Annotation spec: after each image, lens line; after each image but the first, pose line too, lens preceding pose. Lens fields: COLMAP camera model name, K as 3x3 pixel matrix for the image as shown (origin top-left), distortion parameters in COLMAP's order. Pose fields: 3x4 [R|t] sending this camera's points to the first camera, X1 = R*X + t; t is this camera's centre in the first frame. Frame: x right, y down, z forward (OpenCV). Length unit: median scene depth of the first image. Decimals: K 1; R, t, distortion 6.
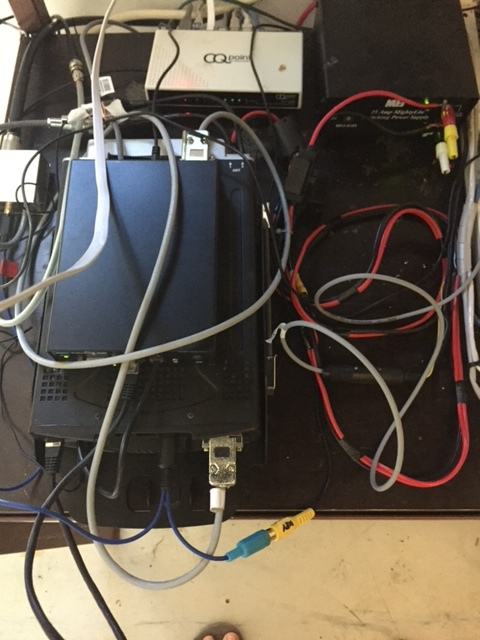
lens RADIAL K [[528.0, 0, 240.0], [0, 528.0, 320.0], [0, 0, 1]] dist [0.073766, -0.130193]
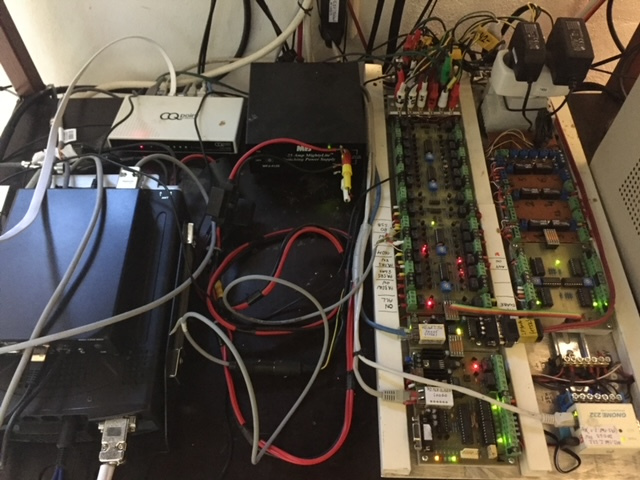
lens RADIAL K [[528.0, 0, 320.0], [0, 528.0, 240.0], [0, 0, 1]] dist [0.073766, -0.130193]
pose [[0.999233, -0.011298, 0.037490, 0.282133], [0.020012, 0.970326, -0.240971, 0.106005], [-0.033655, 0.241536, 0.969808, -0.161759]]
